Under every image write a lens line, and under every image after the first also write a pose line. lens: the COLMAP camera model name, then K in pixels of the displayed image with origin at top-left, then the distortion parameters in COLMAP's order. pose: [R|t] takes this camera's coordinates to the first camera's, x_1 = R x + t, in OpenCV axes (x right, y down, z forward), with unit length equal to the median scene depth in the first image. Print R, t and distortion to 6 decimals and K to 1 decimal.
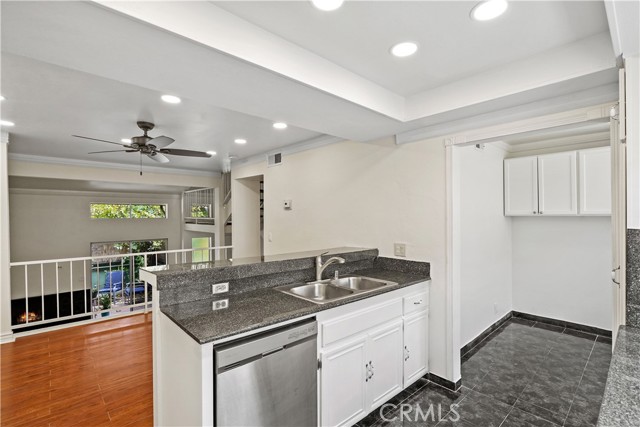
lens RADIAL K [[296.4, 0, 318.8], [0, 296.4, 215.8], [0, 0, 1]] dist [-0.012873, 0.001641]
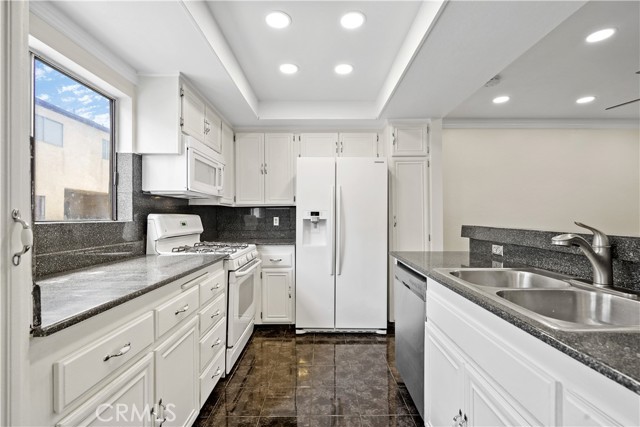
lens RADIAL K [[296.4, 0, 321.0], [0, 296.4, 218.8], [0, 0, 1]] dist [-0.012873, 0.001641]
pose [[-0.655125, 0.000997, -0.755520, 0.337221], [0.006893, 0.999965, -0.004658, 0.058455], [0.755489, -0.008259, -0.655109, 0.505963]]
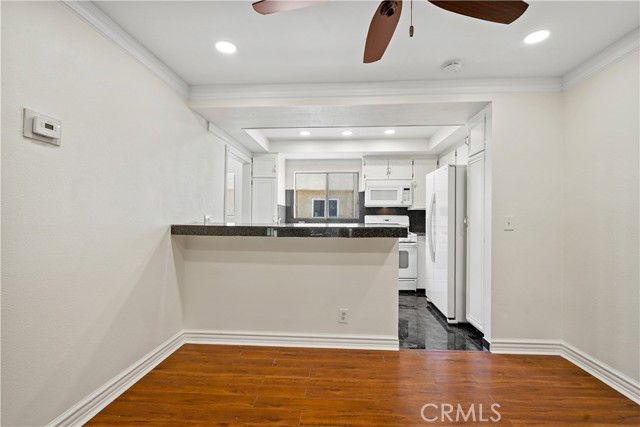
lens RADIAL K [[296.4, 0, 316.8], [0, 296.4, 213.8], [0, 0, 1]] dist [-0.012873, 0.001641]
pose [[-0.683620, -0.000508, 0.729838, -0.537402], [-0.015429, 0.999786, -0.013756, 0.059245], [-0.729675, -0.020665, -0.683482, 0.907190]]
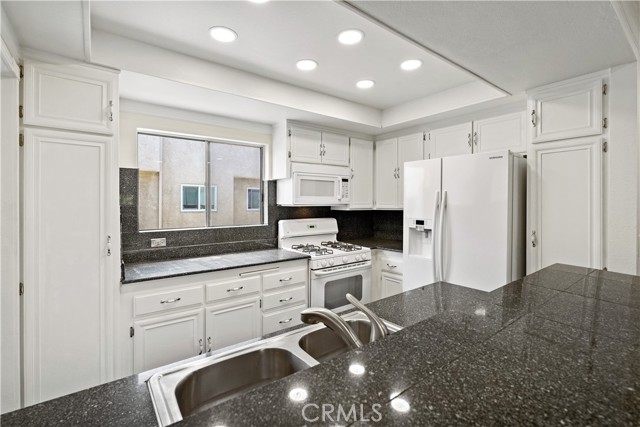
lens RADIAL K [[296.4, 0, 321.3], [0, 296.4, 204.8], [0, 0, 1]] dist [-0.012873, 0.001641]
pose [[-0.997414, -0.003635, 0.071784, 0.017108], [-0.003657, 0.999993, -0.000171, 0.011203], [-0.071783, -0.000433, -0.997420, 0.670066]]
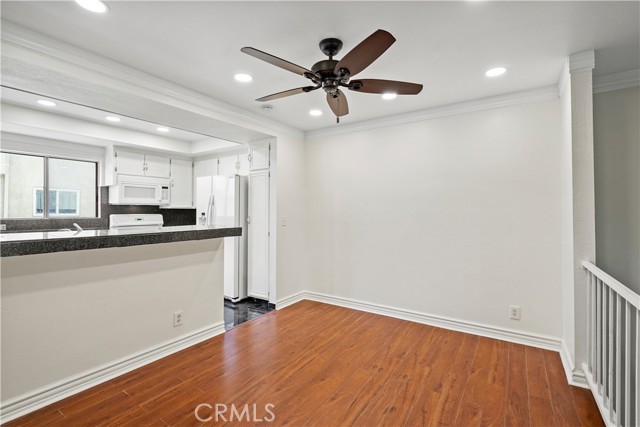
lens RADIAL K [[296.4, 0, 331.3], [0, 296.4, 209.7], [0, 0, 1]] dist [-0.012873, 0.001641]
pose [[-0.966040, -0.004588, -0.258352, -0.286574], [-0.001020, 0.999902, -0.013942, 0.043798], [0.258390, -0.013205, -0.965950, 1.113147]]
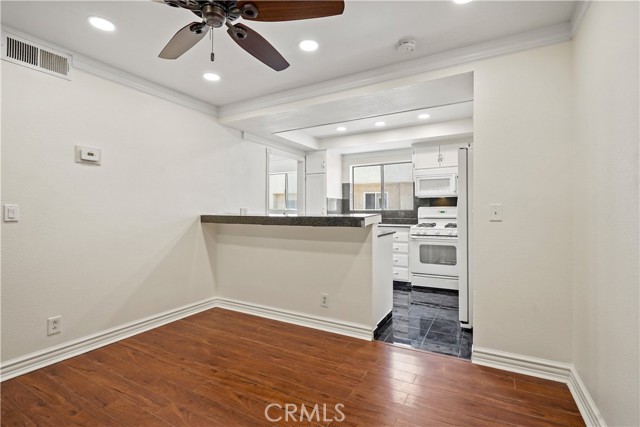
lens RADIAL K [[296.4, 0, 316.5], [0, 296.4, 210.0], [0, 0, 1]] dist [-0.012873, 0.001641]
pose [[-0.302183, -0.000851, 0.953249, -0.739527], [-0.008568, 0.999962, -0.001824, 0.062759], [-0.953211, -0.008719, -0.302179, 0.670947]]
